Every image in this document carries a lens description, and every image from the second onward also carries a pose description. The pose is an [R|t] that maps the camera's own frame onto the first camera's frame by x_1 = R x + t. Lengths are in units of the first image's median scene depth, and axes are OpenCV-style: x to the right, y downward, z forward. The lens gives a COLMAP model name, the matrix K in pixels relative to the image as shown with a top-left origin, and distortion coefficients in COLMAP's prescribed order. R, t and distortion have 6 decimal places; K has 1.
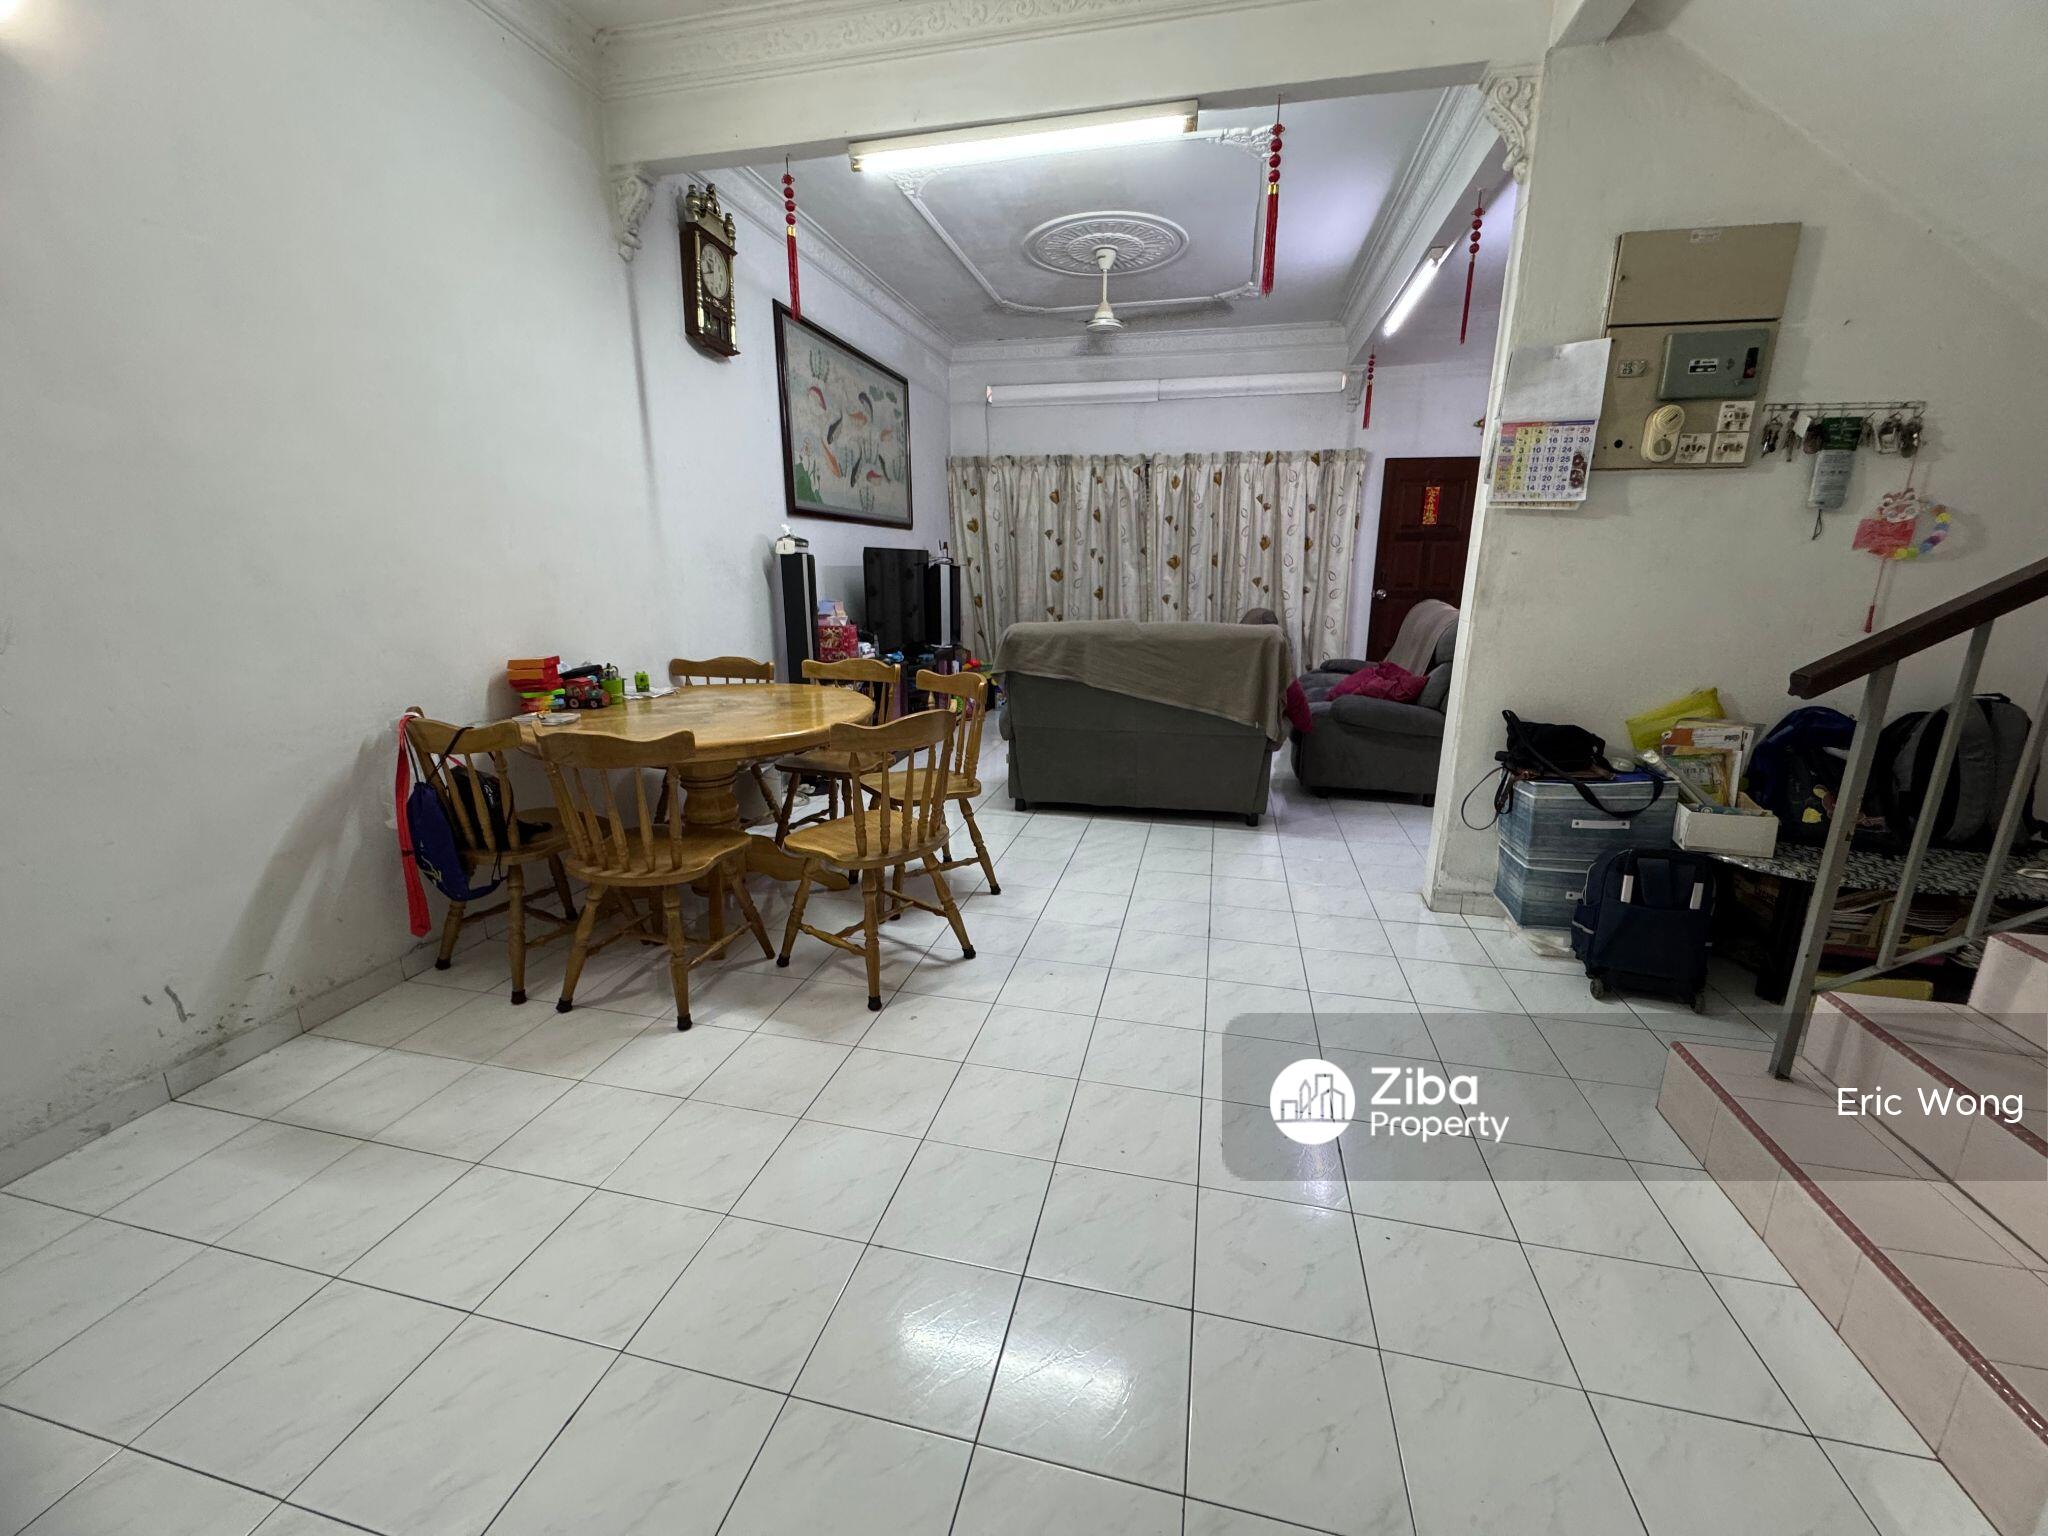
lens RADIAL K [[817.5, 0, 1022.9], [0, 817.5, 776.2], [0, 0, 1]] dist [-0.011485, -0.000030]
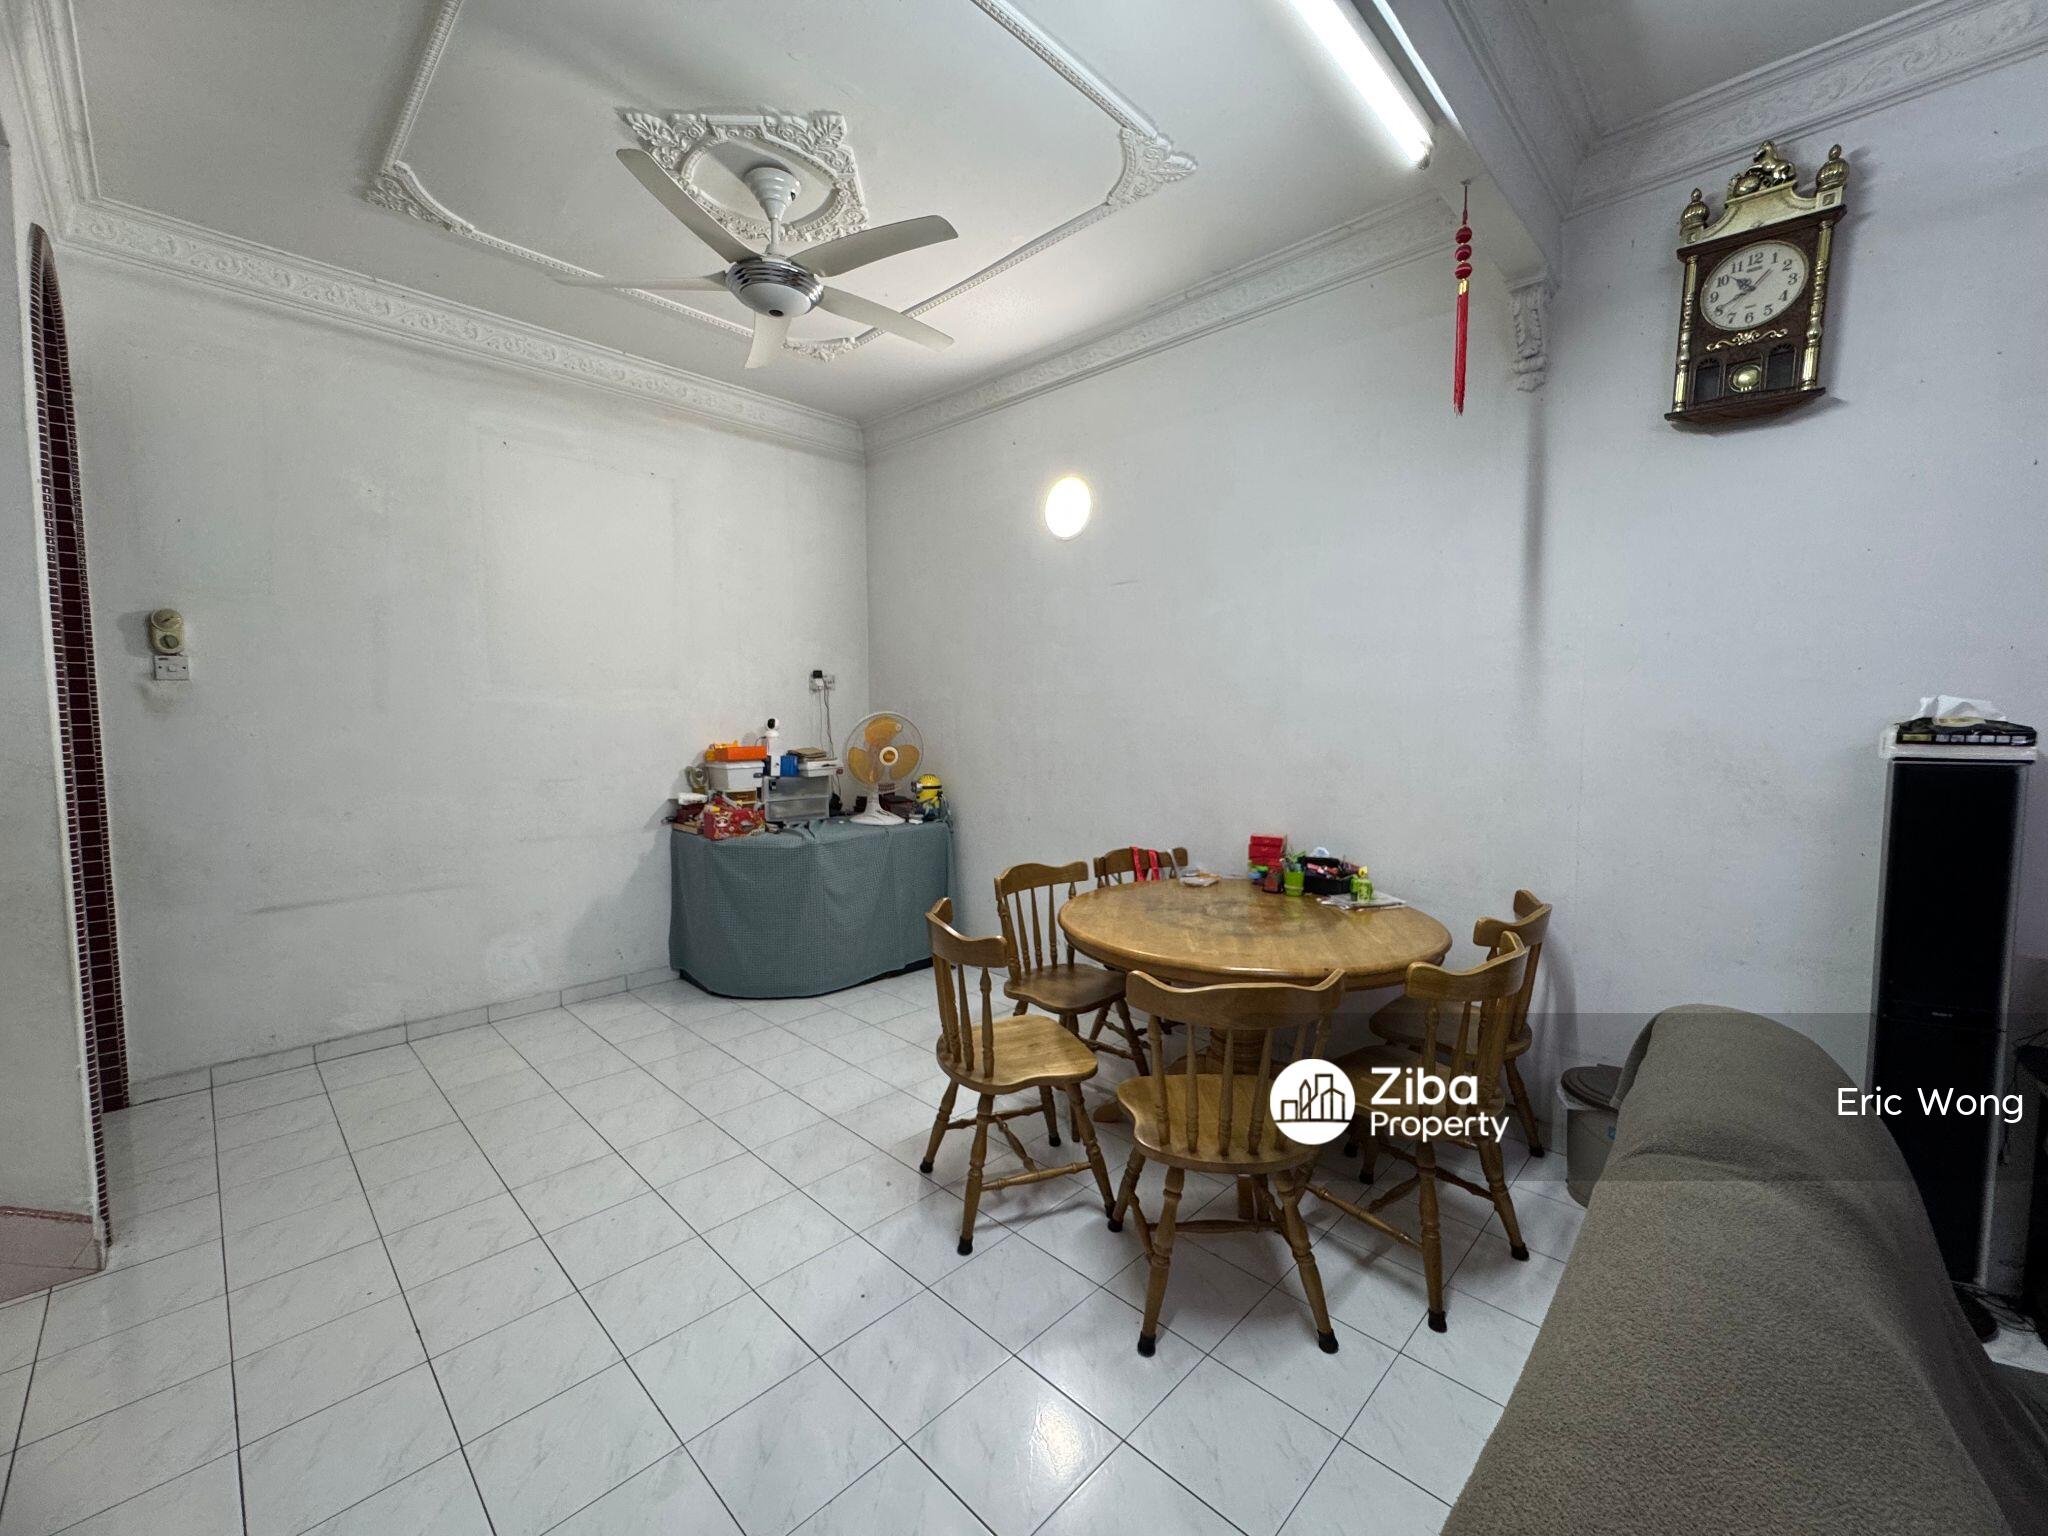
lens RADIAL K [[822.9, 0, 1021.7], [0, 822.9, 768.2], [0, 0, 1]] dist [-0.002548, 0.000225]
pose [[-0.516126, 0.054339, -0.854787, 0.230036], [-0.218126, 0.956742, 0.192526, -0.160645], [0.828273, 0.285819, -0.481946, 0.527594]]
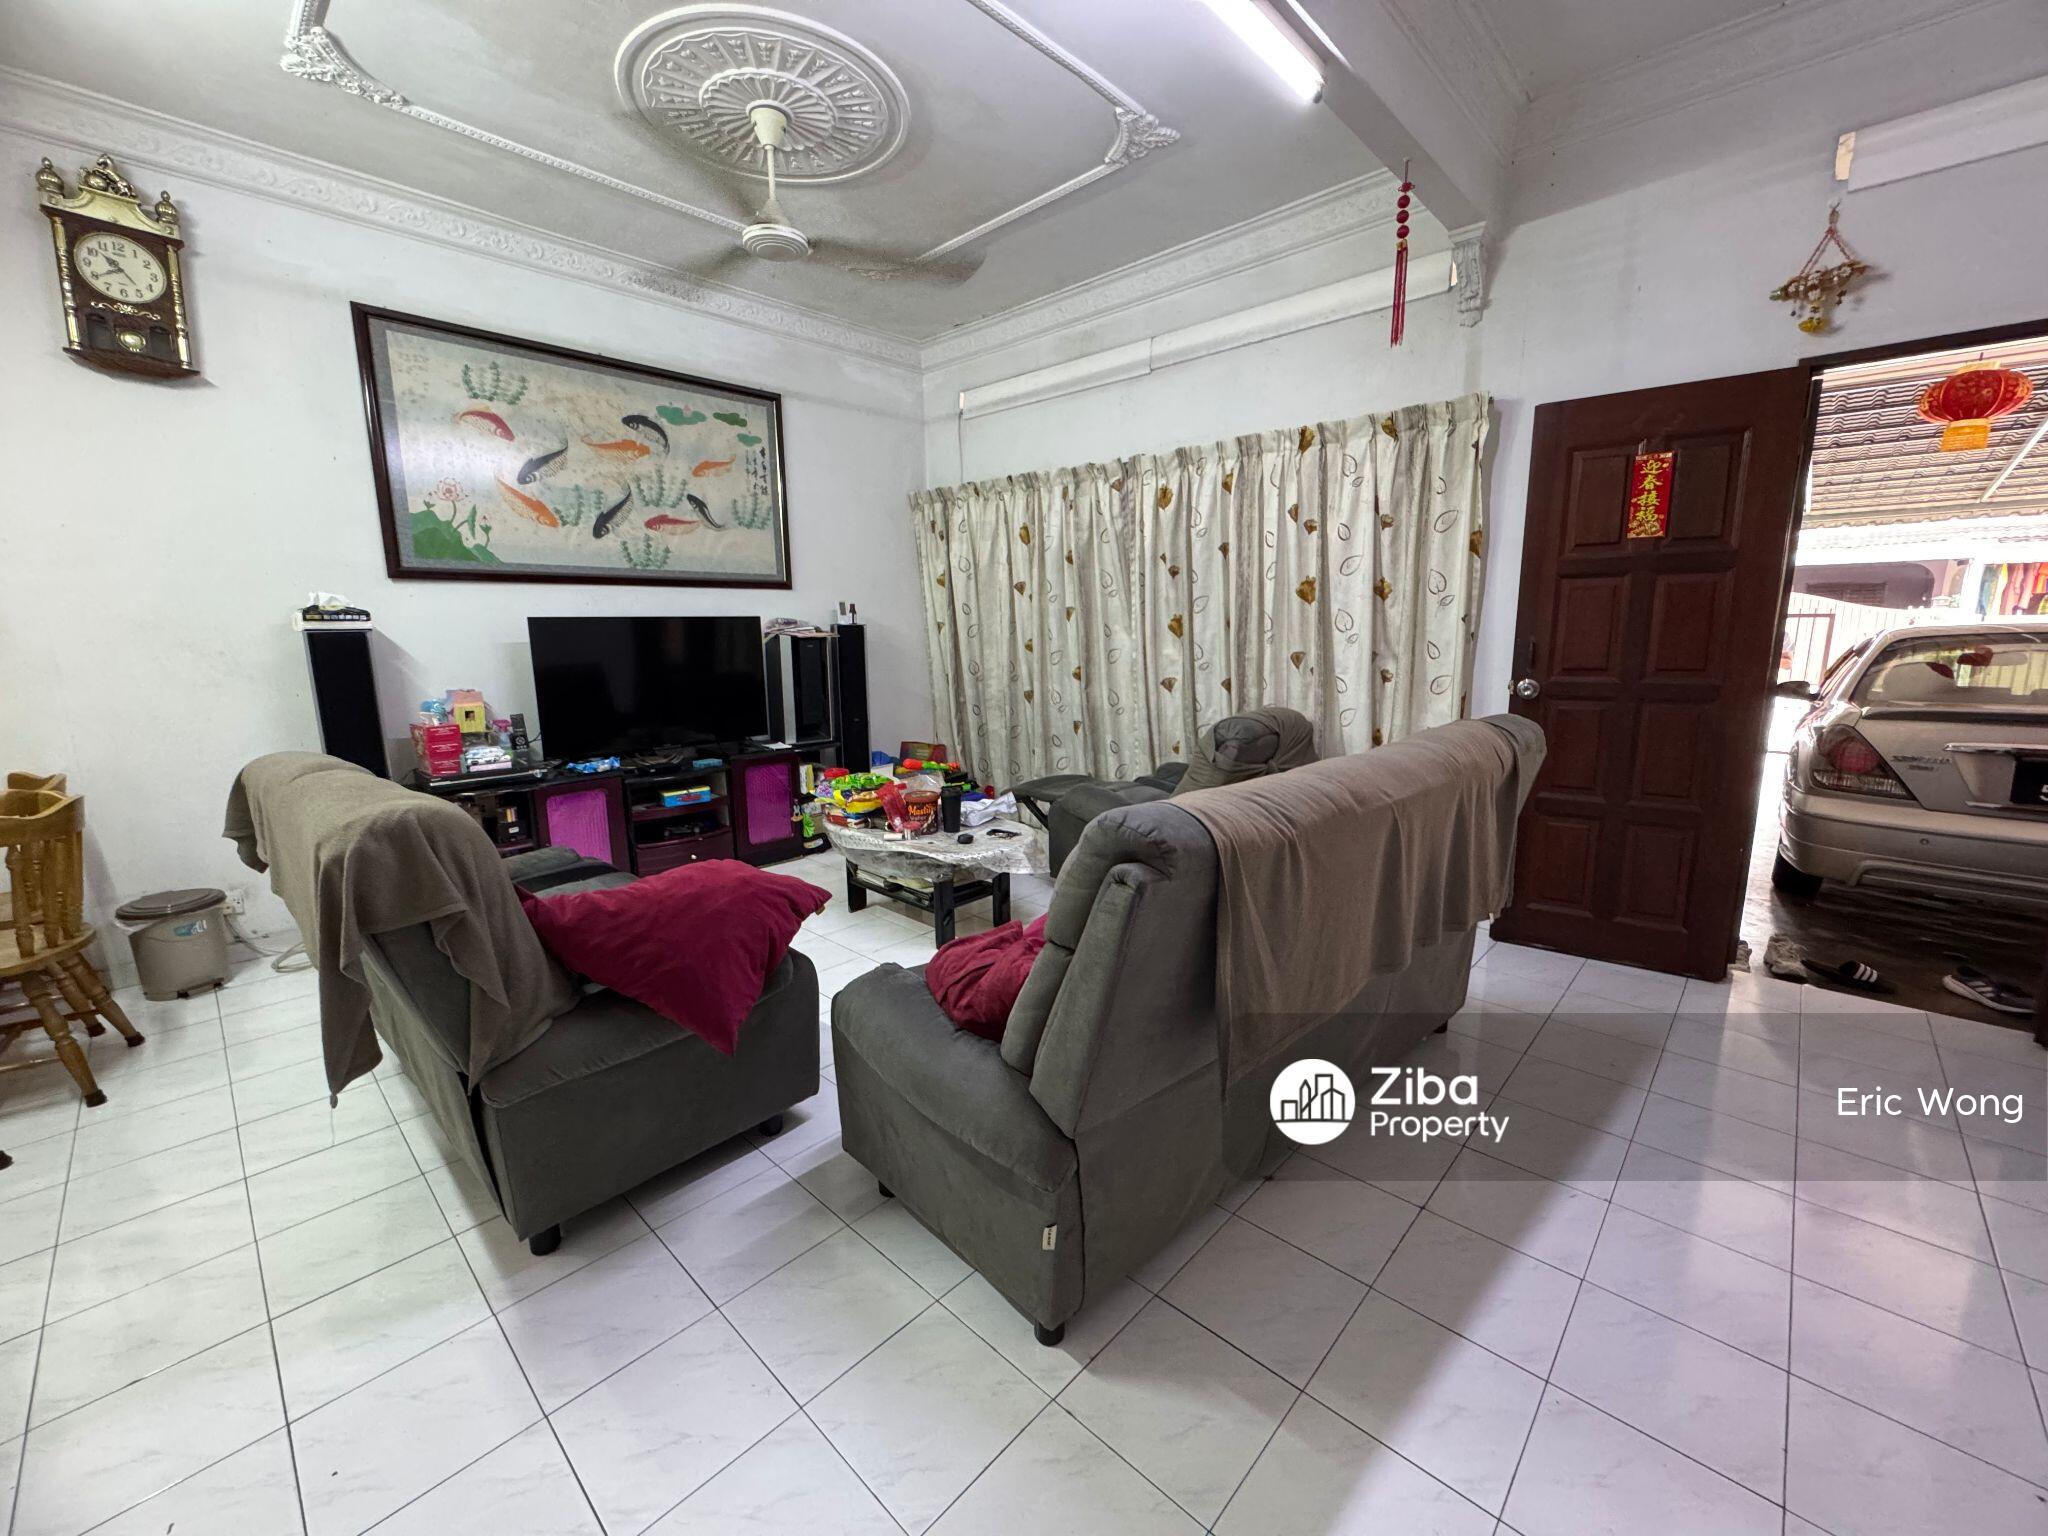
lens RADIAL K [[822.9, 0, 1021.7], [0, 822.9, 768.2], [0, 0, 1]] dist [-0.002548, 0.000225]
pose [[0.863255, 0.075411, -0.499102, 0.424320], [-0.113273, 0.992500, -0.045958, -0.121401], [0.491894, 0.096209, 0.865323, 0.442914]]
